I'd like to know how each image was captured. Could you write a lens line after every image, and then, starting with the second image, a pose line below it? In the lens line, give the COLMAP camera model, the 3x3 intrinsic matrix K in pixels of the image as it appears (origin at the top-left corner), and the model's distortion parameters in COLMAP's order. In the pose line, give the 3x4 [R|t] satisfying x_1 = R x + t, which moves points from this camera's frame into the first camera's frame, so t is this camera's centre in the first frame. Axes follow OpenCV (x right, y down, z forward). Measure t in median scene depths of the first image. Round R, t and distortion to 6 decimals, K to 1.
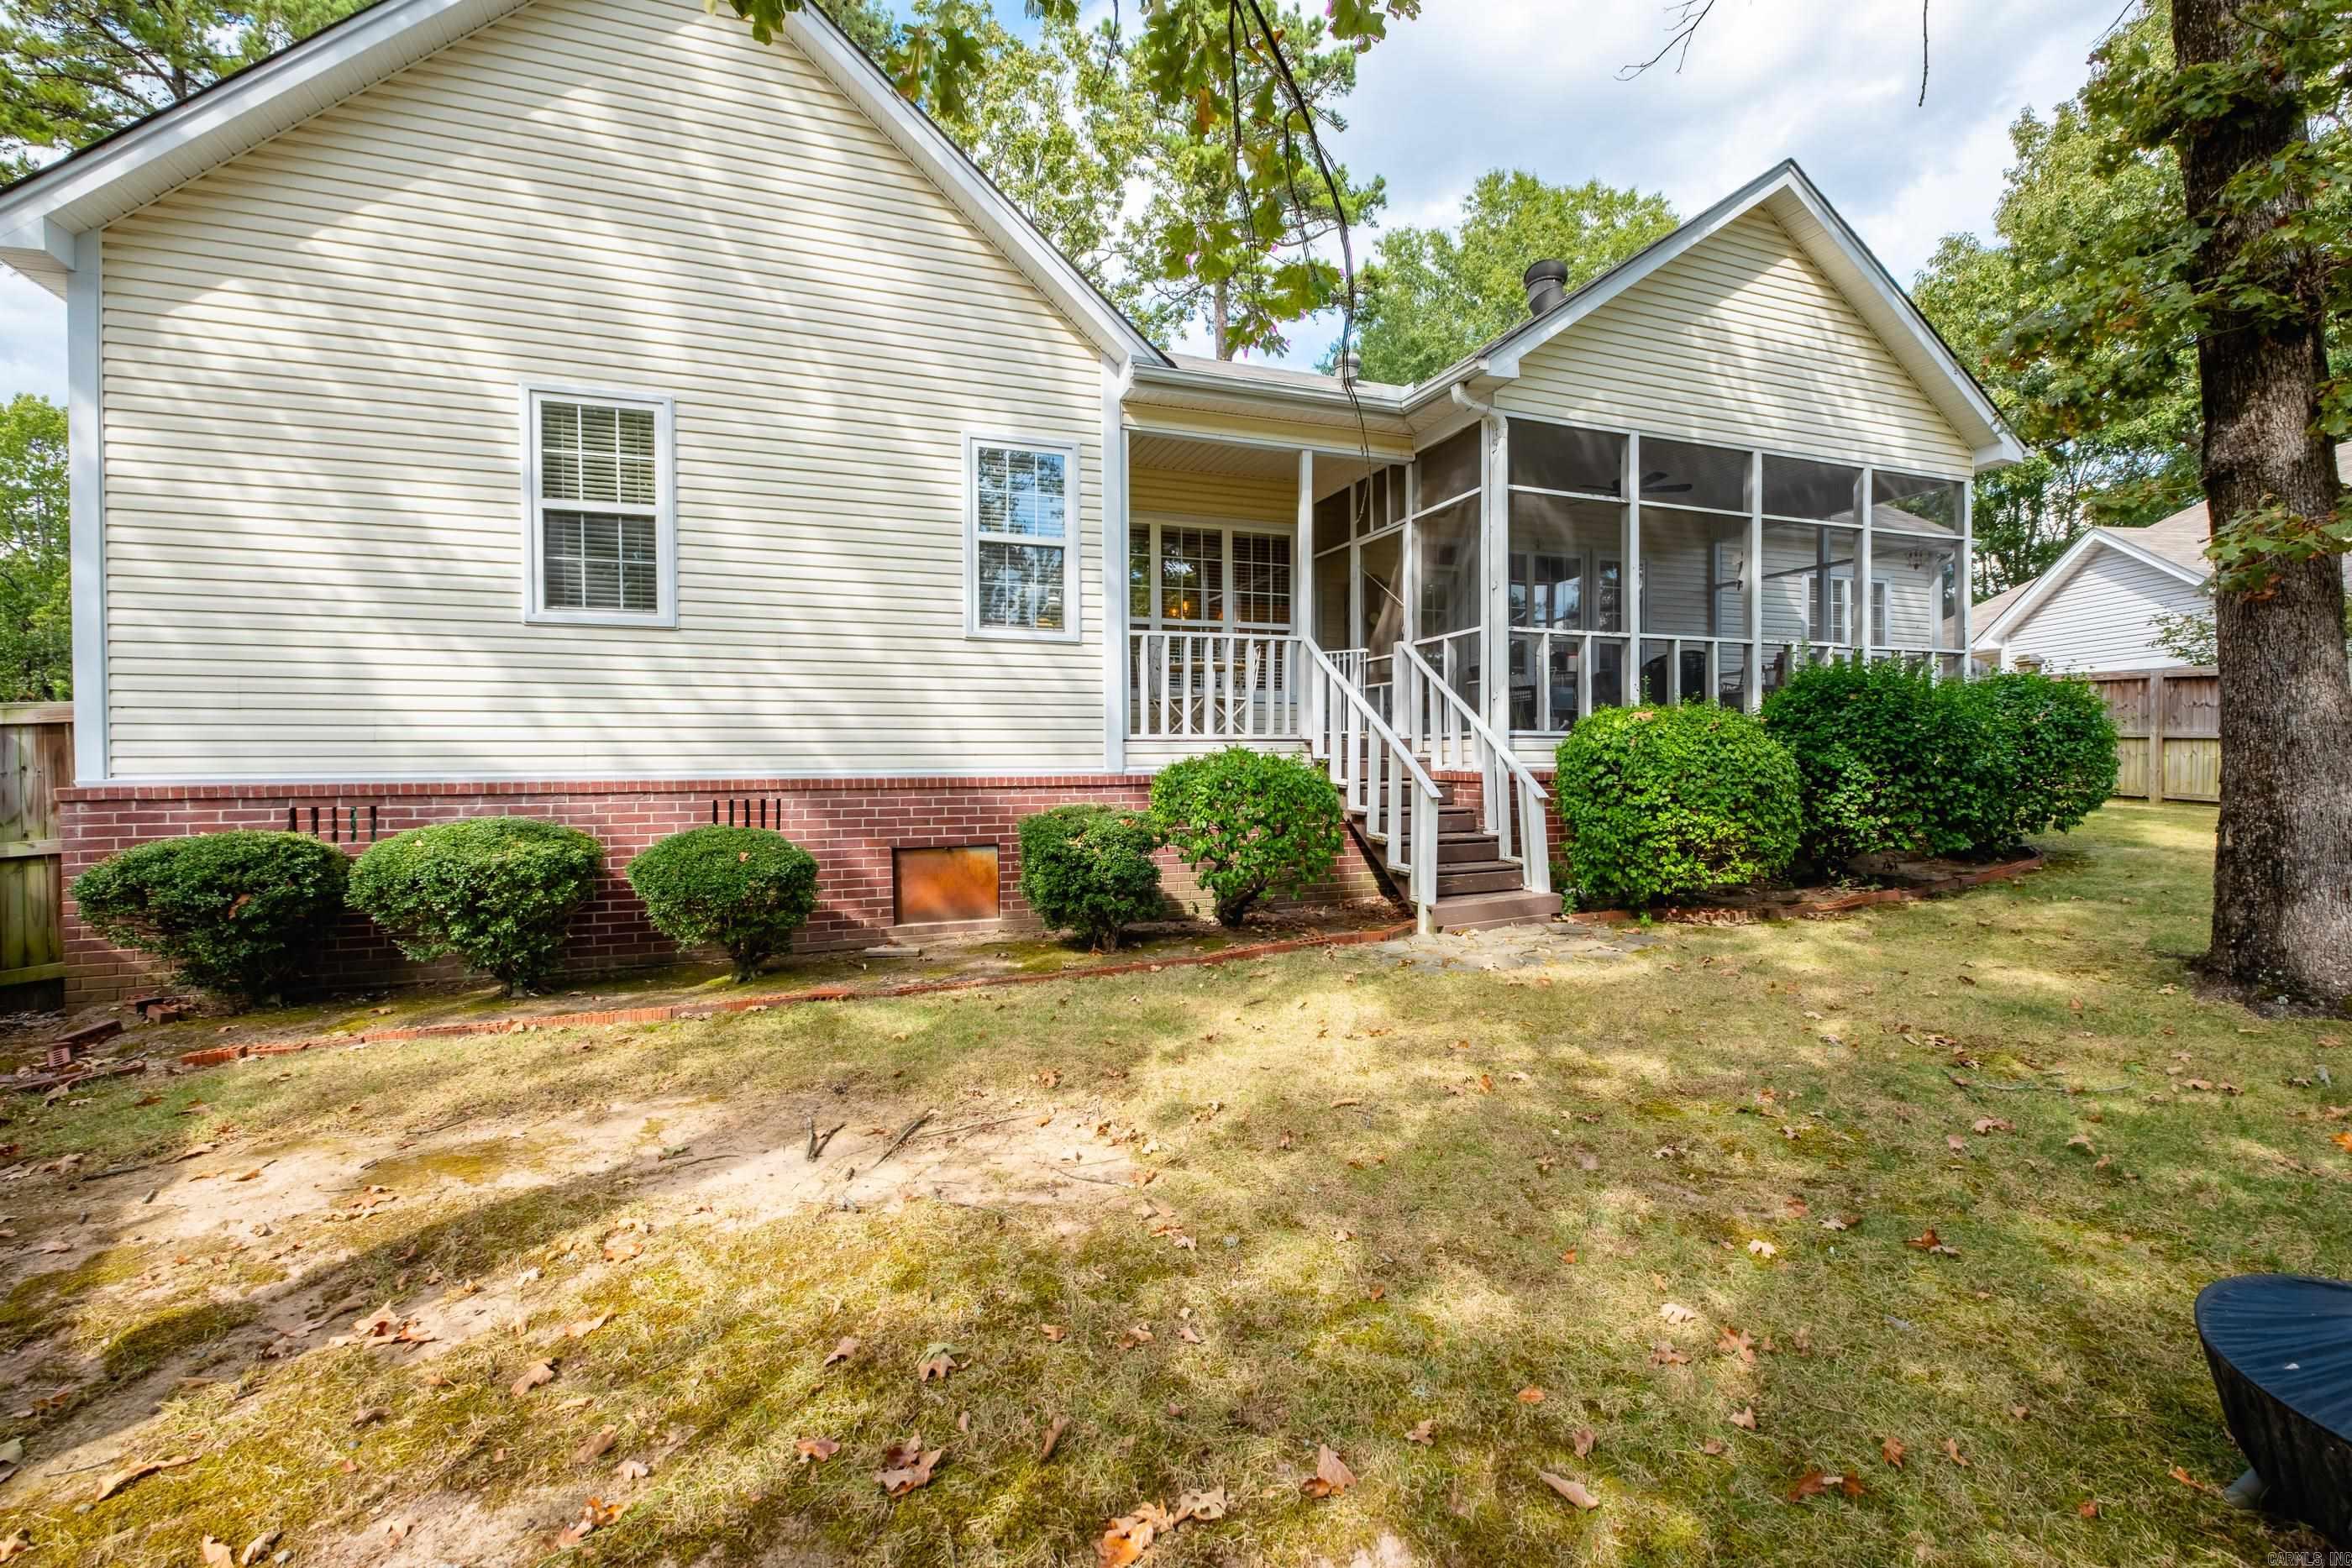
lens RADIAL K [[1015.0, 0, 1153.5], [0, 1015.0, 777.9], [0, 0, 1]] dist [0.002124, -0.001324]
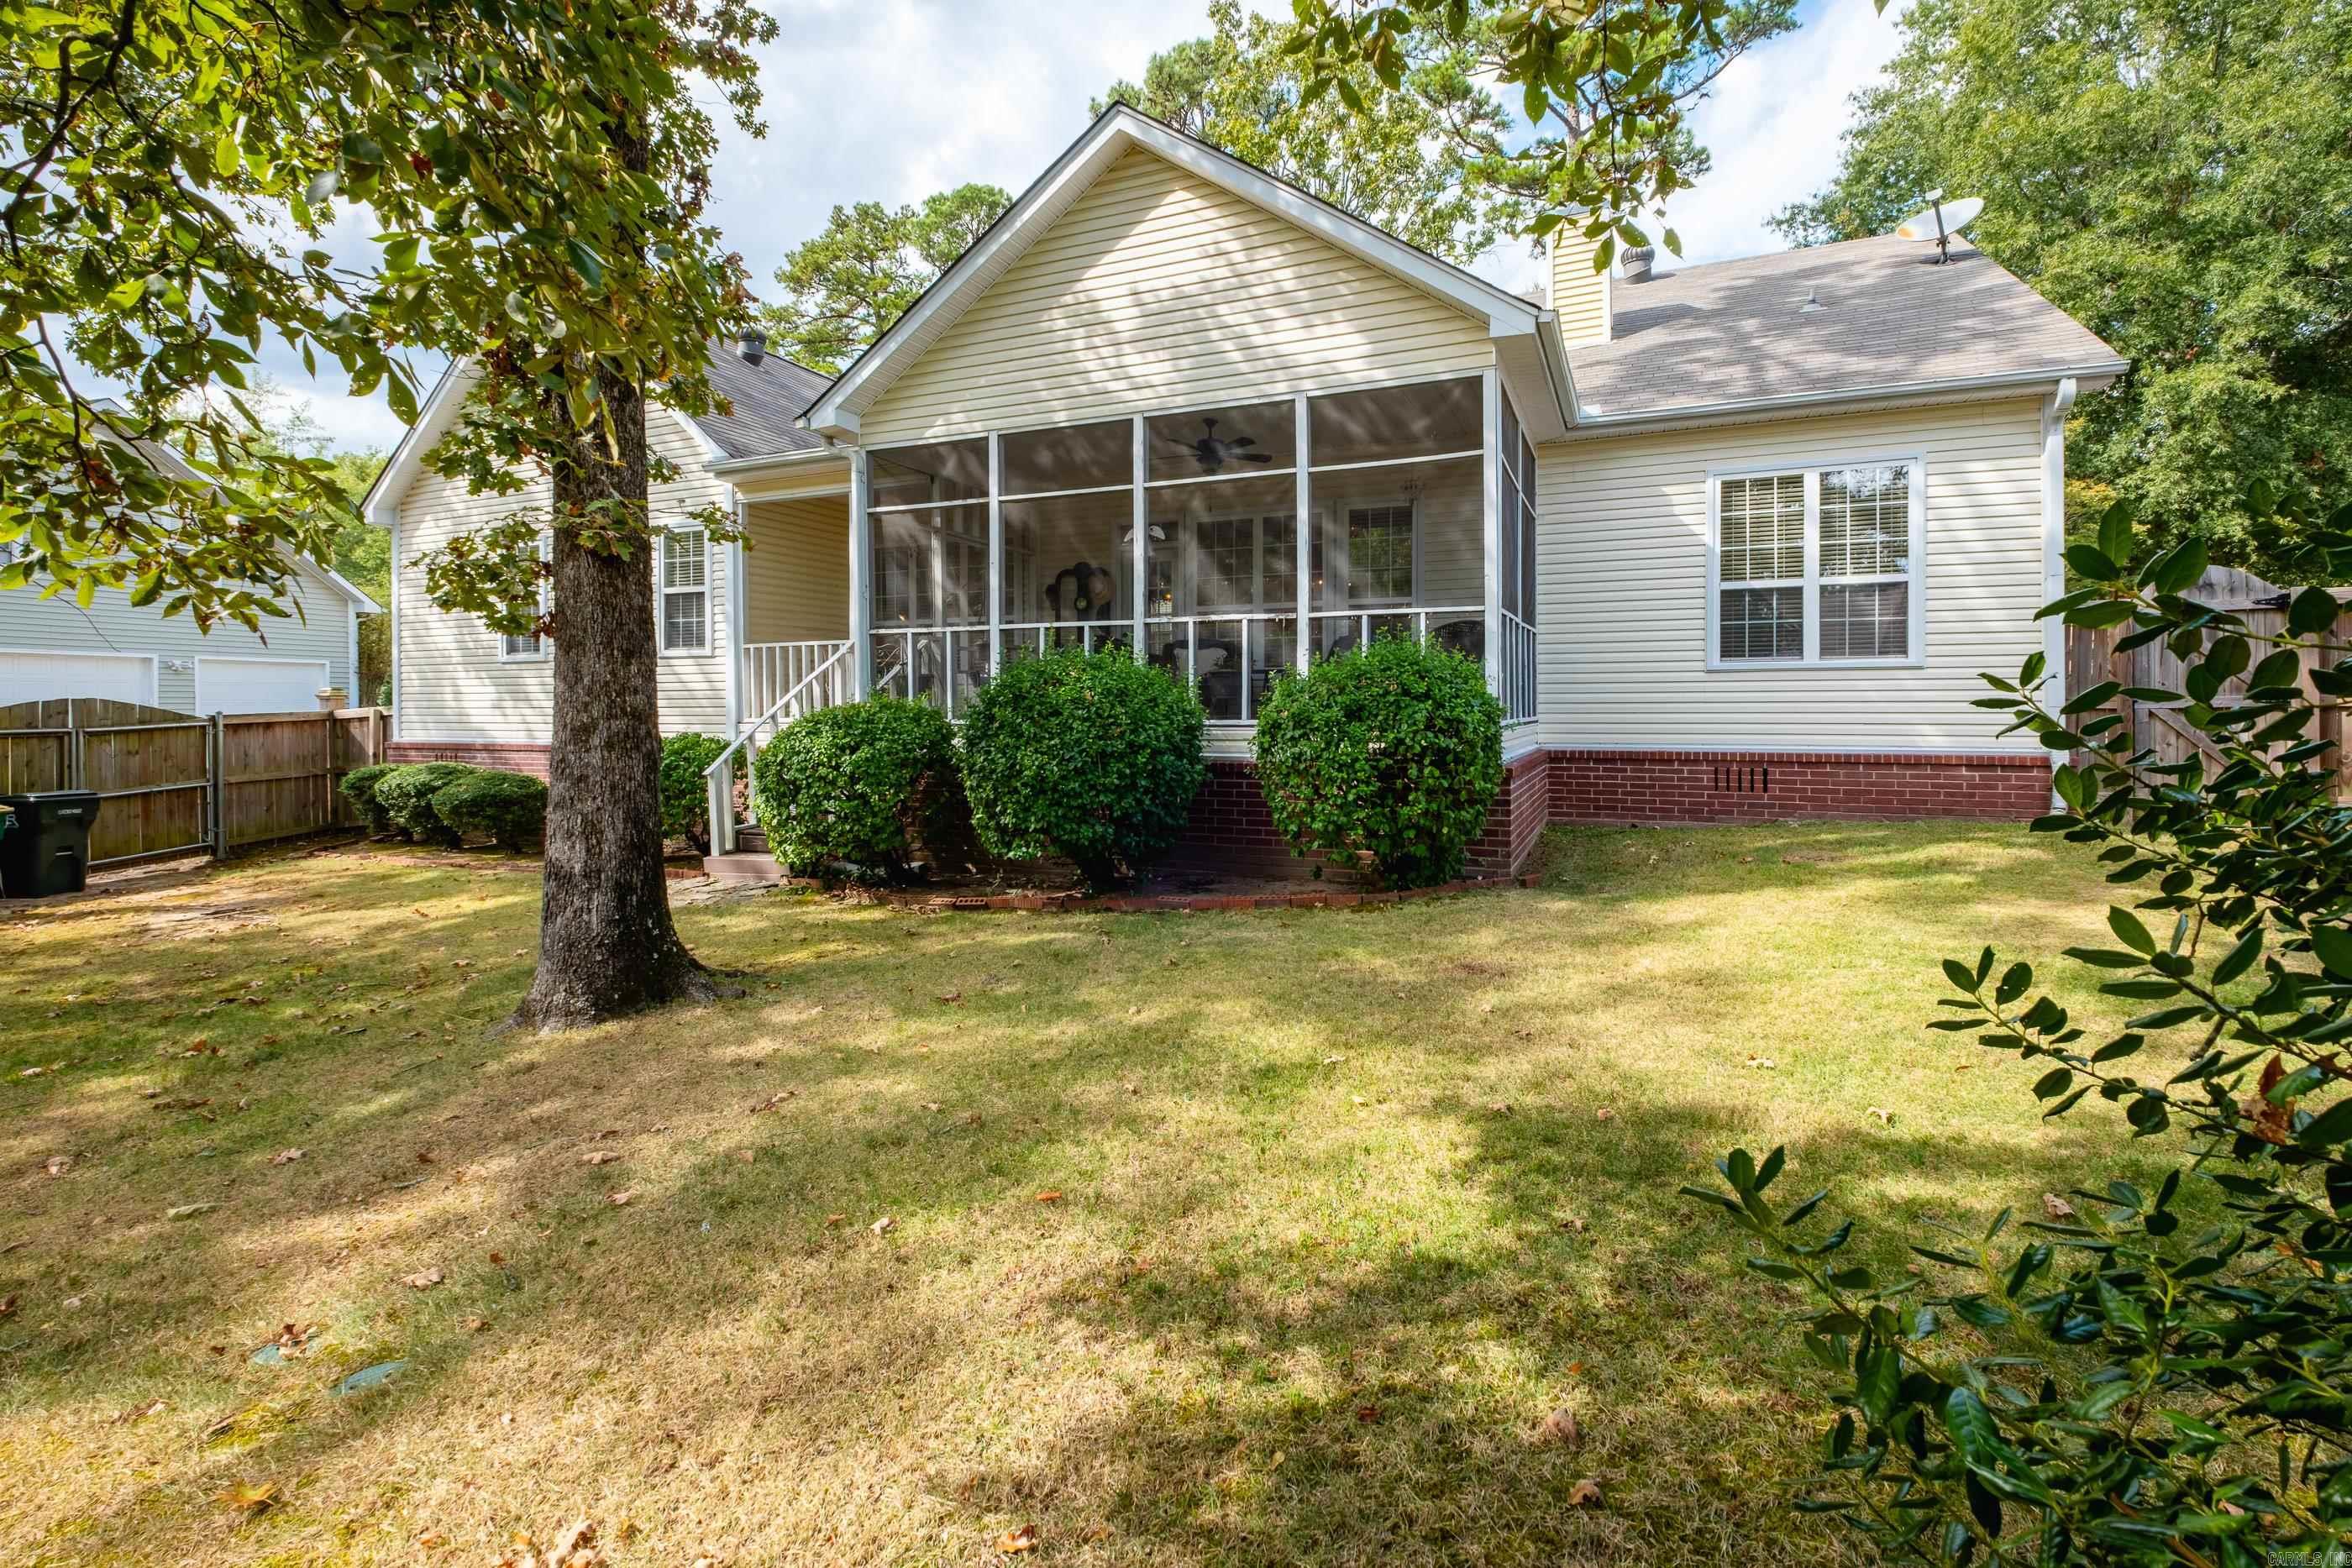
lens RADIAL K [[1015.0, 0, 1154.6], [0, 1015.0, 728.2], [0, 0, 1]] dist [0.002124, -0.001324]
pose [[0.724485, 0.018206, -0.689050, 1.555039], [-0.010766, 0.999828, 0.015097, -0.064791], [0.689206, -0.003520, 0.724557, 0.422895]]
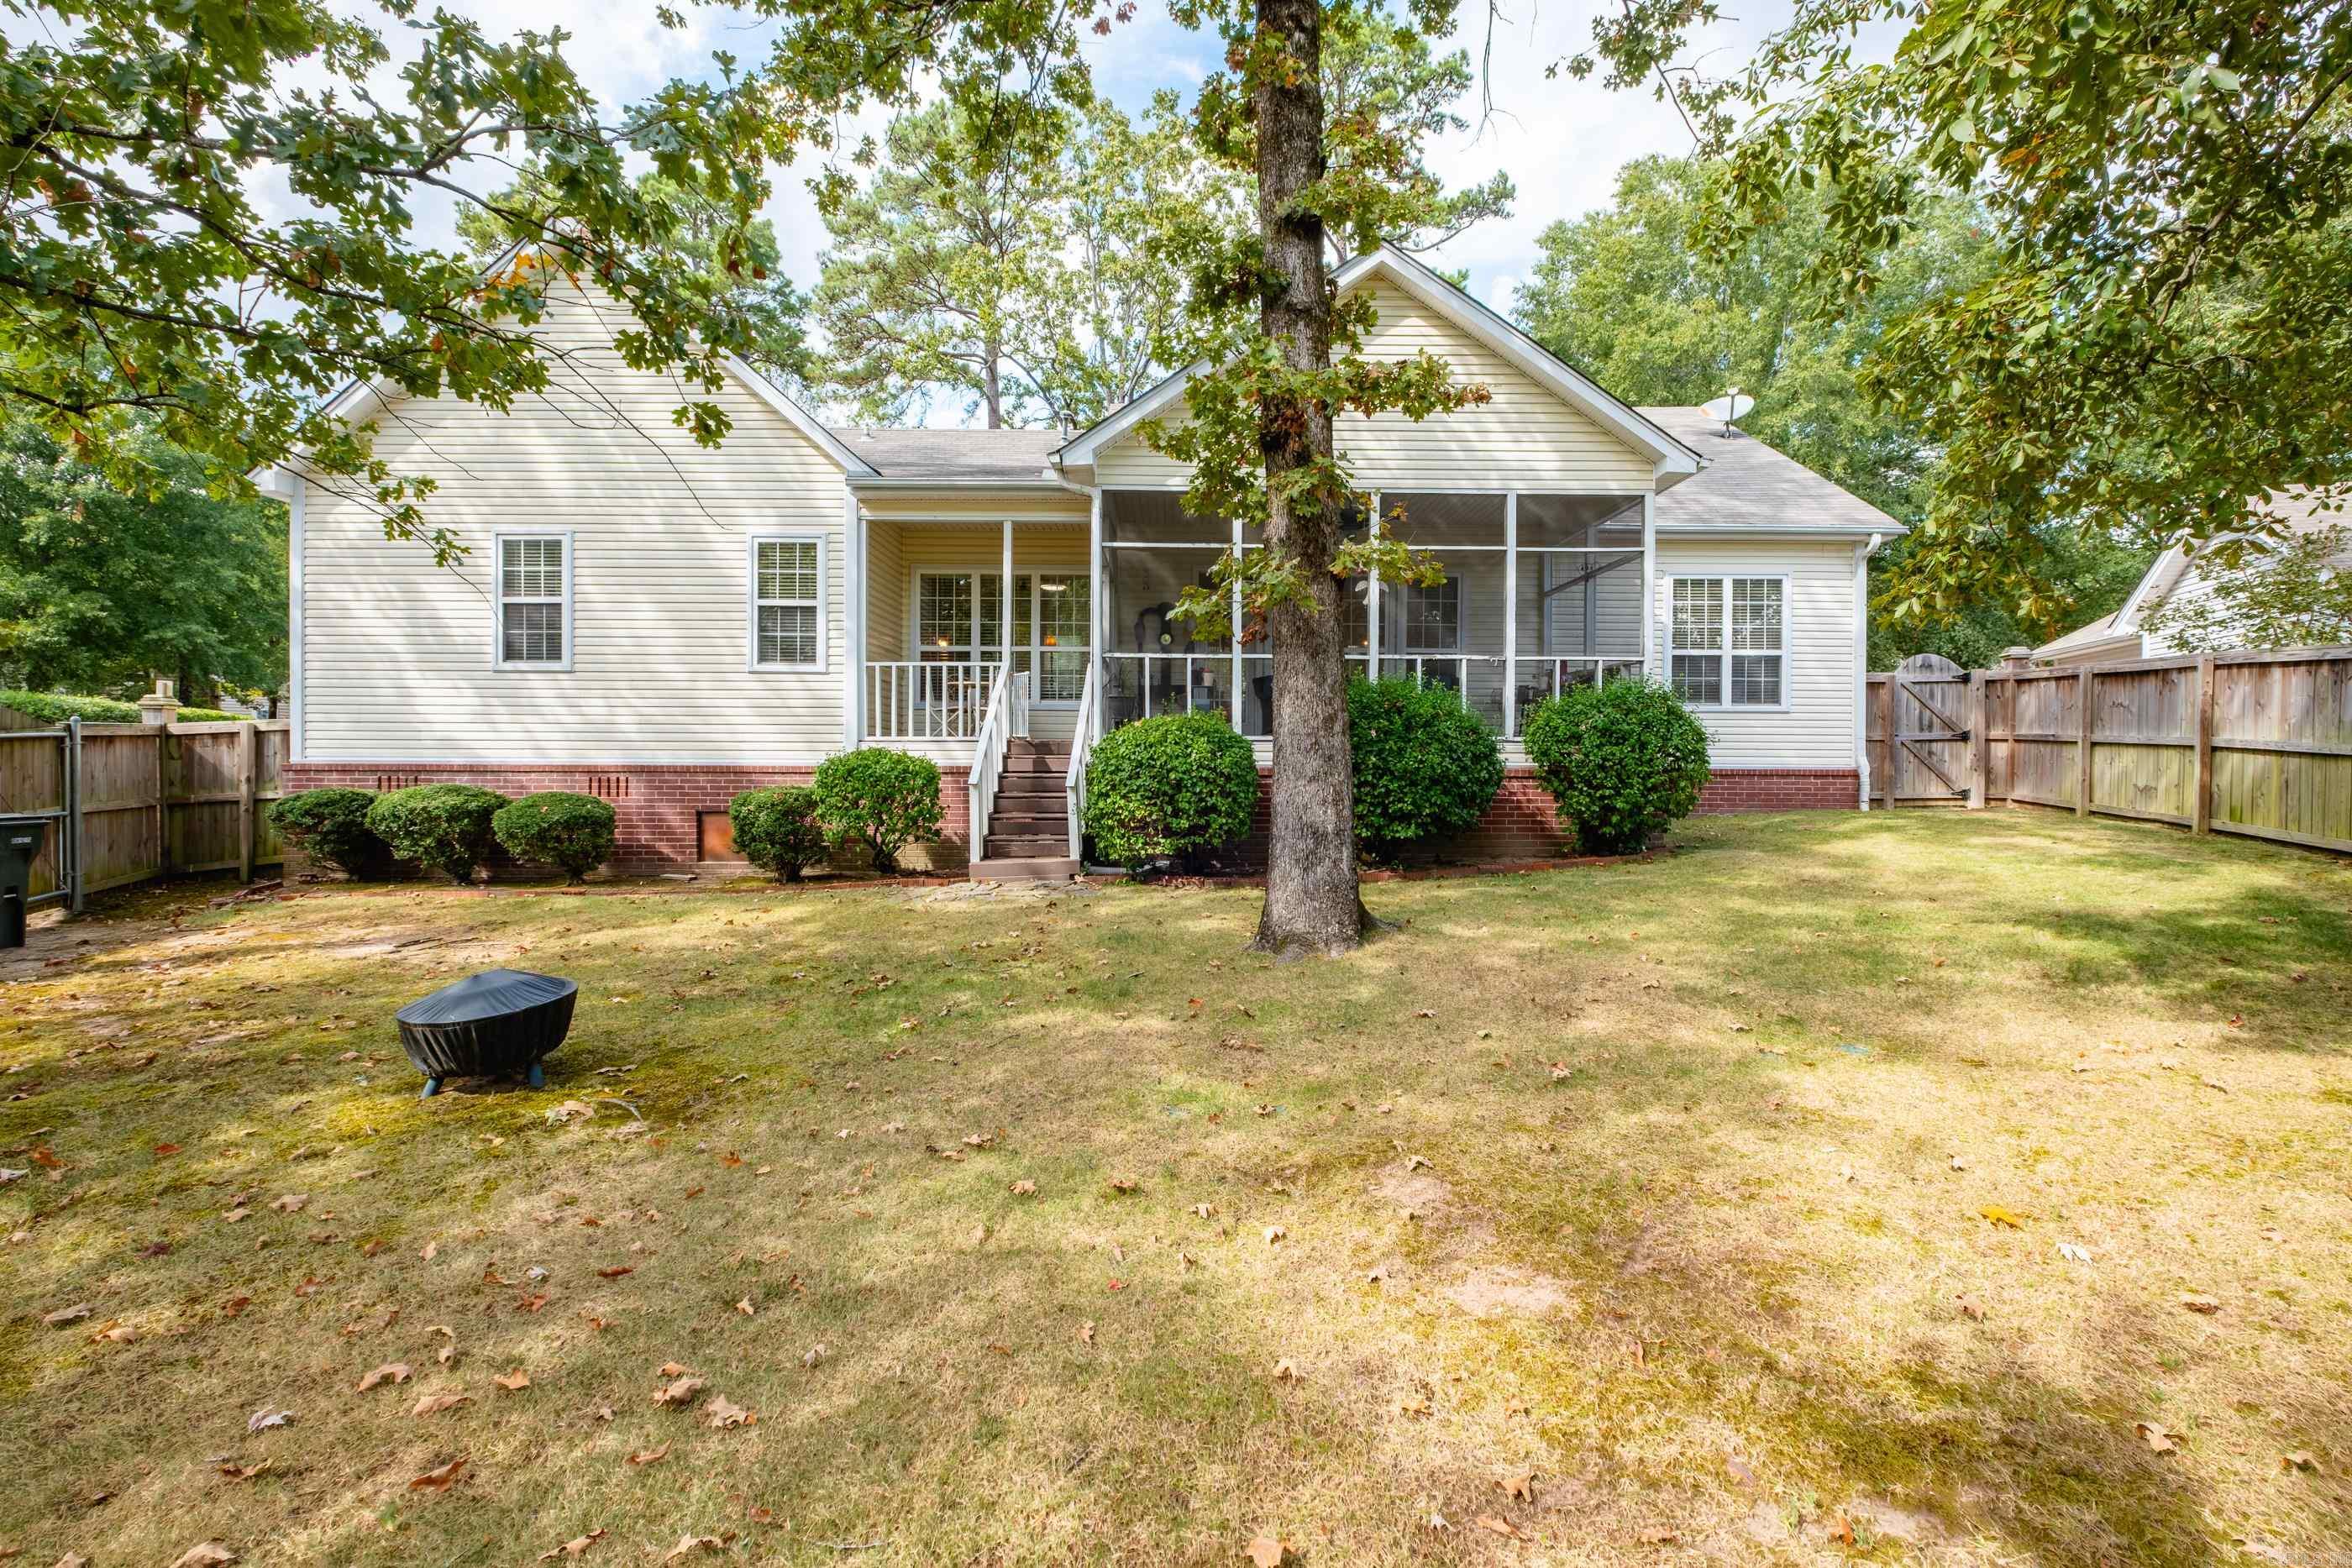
lens RADIAL K [[1015.0, 0, 1134.8], [0, 1015.0, 774.0], [0, 0, 1]] dist [0.002124, -0.001324]
pose [[0.936608, 0.015945, -0.350016, 0.932878], [-0.016593, 0.999862, 0.001148, 0.000712], [0.349985, 0.004733, 0.936743, -0.206890]]
